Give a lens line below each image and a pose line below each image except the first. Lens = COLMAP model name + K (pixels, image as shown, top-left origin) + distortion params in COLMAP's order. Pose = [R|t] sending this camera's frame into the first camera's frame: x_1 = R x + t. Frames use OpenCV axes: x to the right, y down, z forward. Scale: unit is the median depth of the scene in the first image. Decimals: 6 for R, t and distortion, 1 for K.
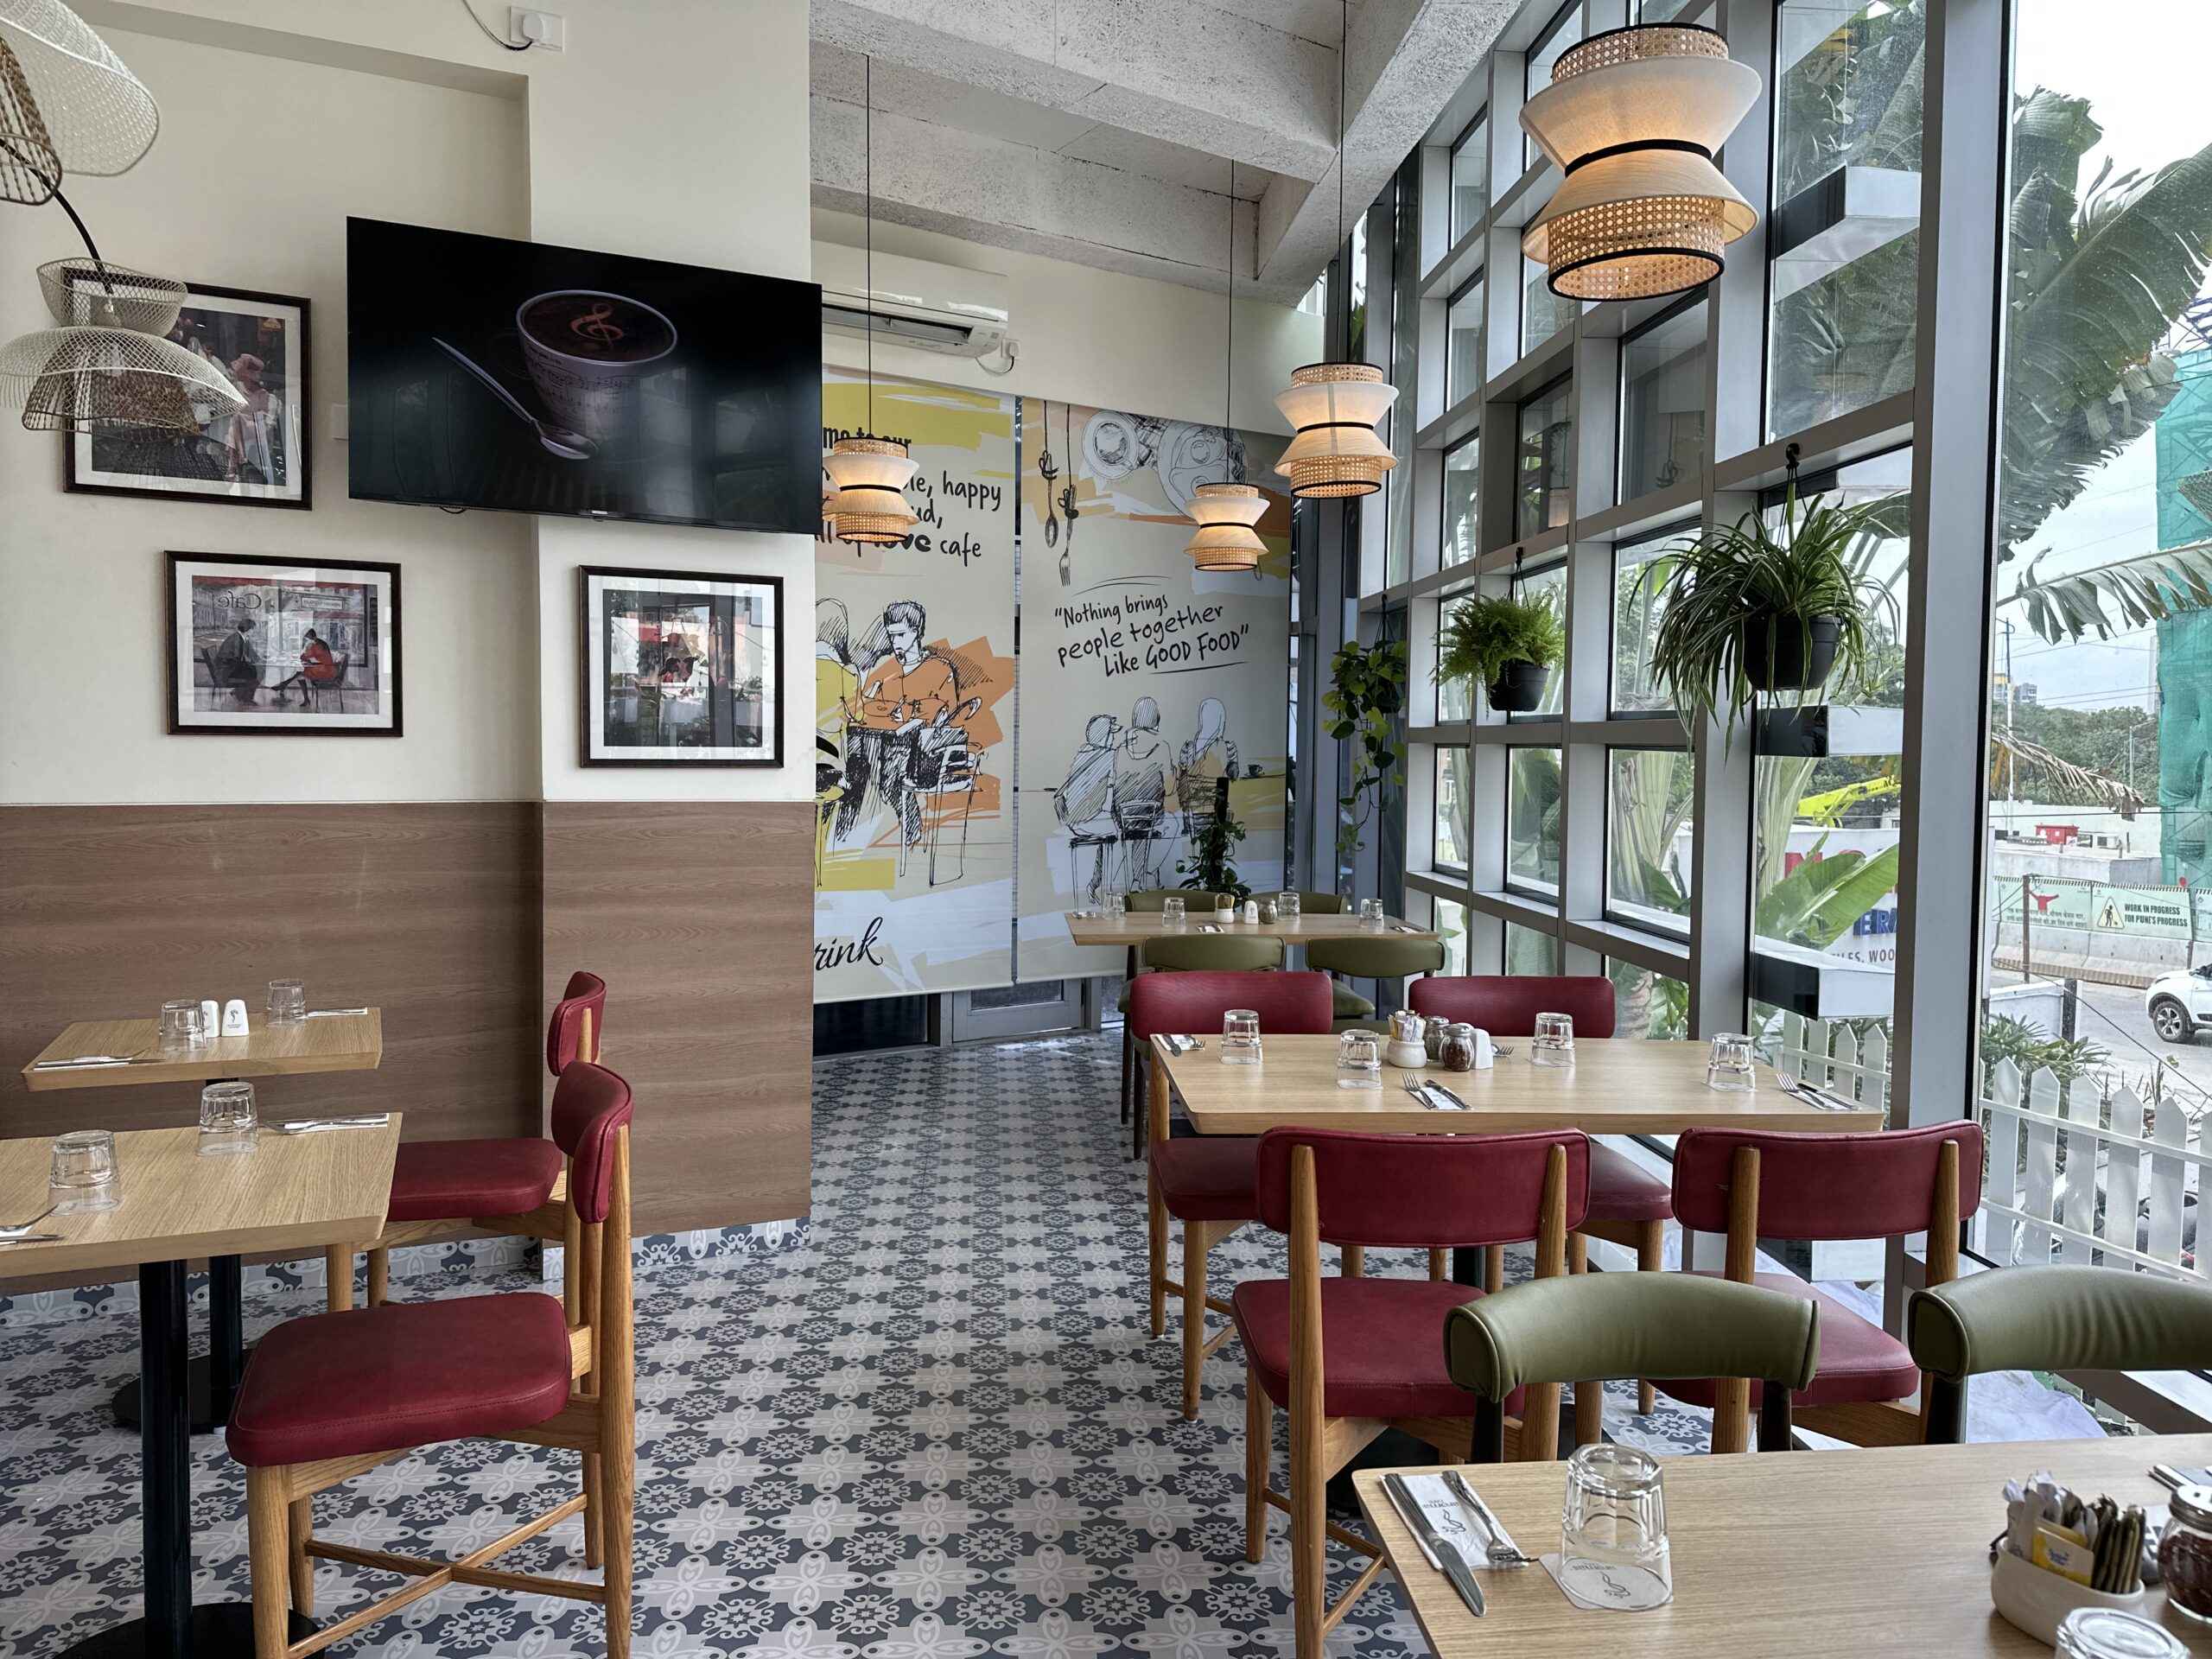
lens RADIAL K [[1528.6, 0, 1106.0], [0, 1528.6, 829.5], [0, 0, 1]] dist [0.066469, -0.071423]
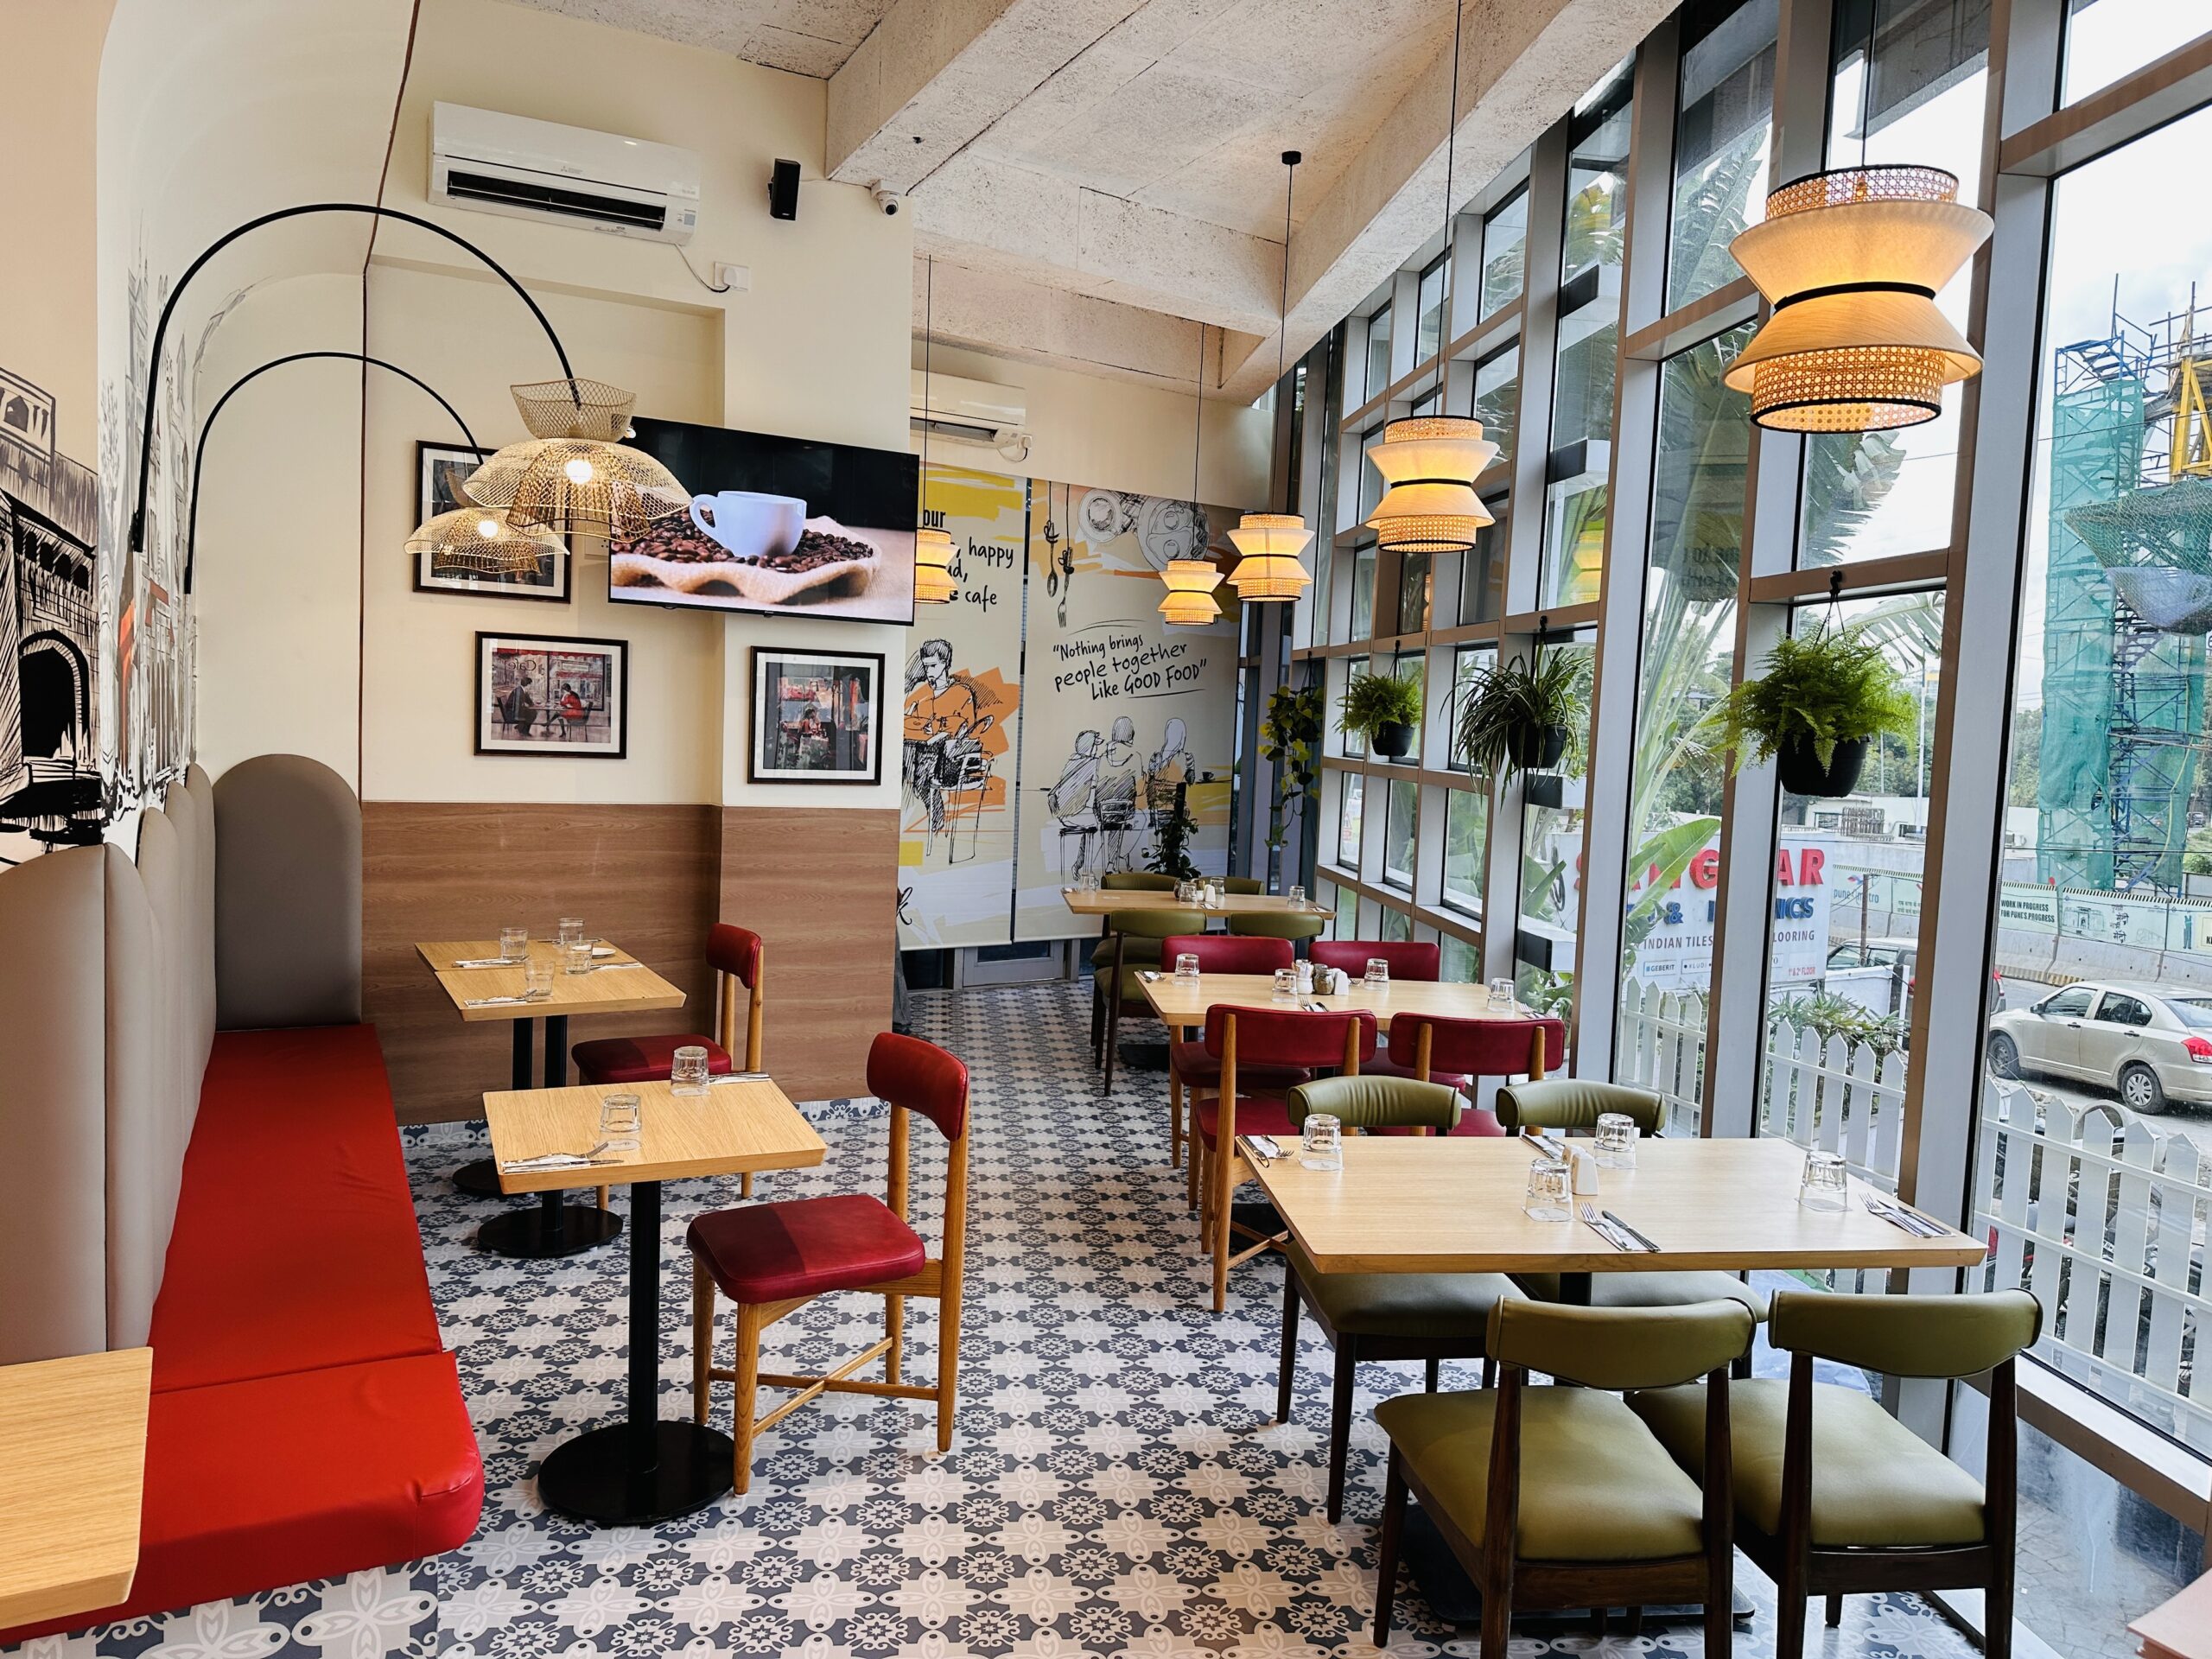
lens RADIAL K [[1560.5, 0, 1106.0], [0, 1560.5, 829.5], [0, 0, 1]] dist [0.119706, -0.180146]
pose [[0.999064, 0.028293, 0.032709, -0.032826], [-0.028998, 0.999353, 0.021295, -0.026027], [-0.032086, -0.022224, 0.999238, -0.344777]]
